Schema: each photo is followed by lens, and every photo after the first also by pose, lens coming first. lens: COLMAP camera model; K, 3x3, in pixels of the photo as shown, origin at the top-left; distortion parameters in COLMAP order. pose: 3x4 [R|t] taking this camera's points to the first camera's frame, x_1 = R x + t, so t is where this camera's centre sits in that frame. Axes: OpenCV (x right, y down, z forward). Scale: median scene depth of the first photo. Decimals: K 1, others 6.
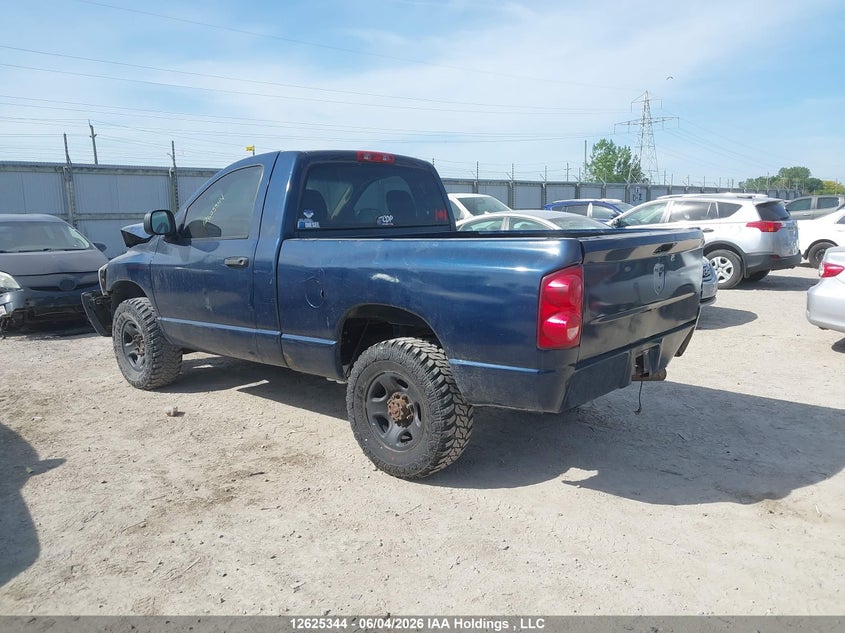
lens RADIAL K [[689.1, 0, 429.3], [0, 689.1, 324.6], [0, 0, 1]] dist [-0.003478, 0.009478]
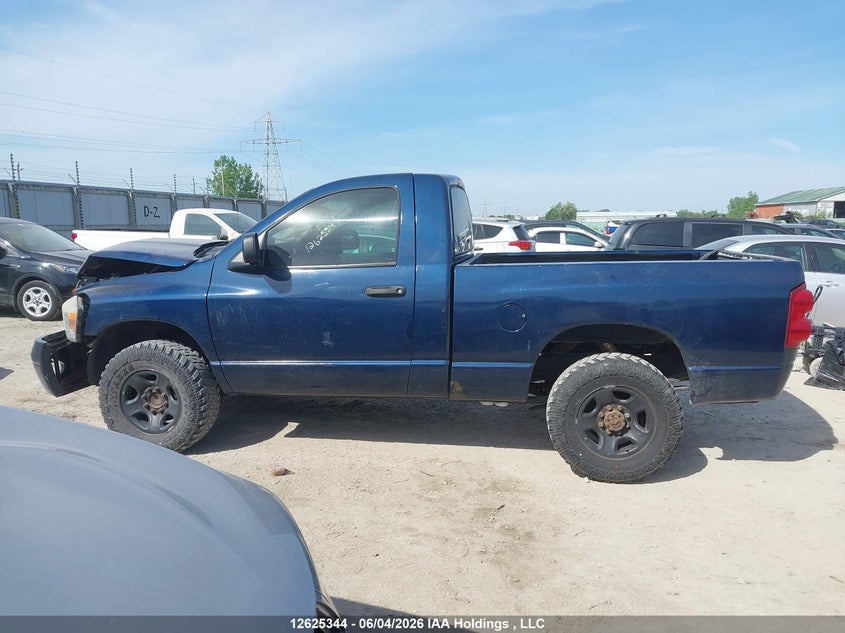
lens RADIAL K [[689.1, 0, 420.9], [0, 689.1, 311.8], [0, 0, 1]] dist [-0.003478, 0.009478]
pose [[0.842155, -0.054921, 0.536431, -0.179591], [0.076376, 0.996920, -0.017838, -0.010384], [-0.533799, 0.055992, 0.843756, 0.048228]]
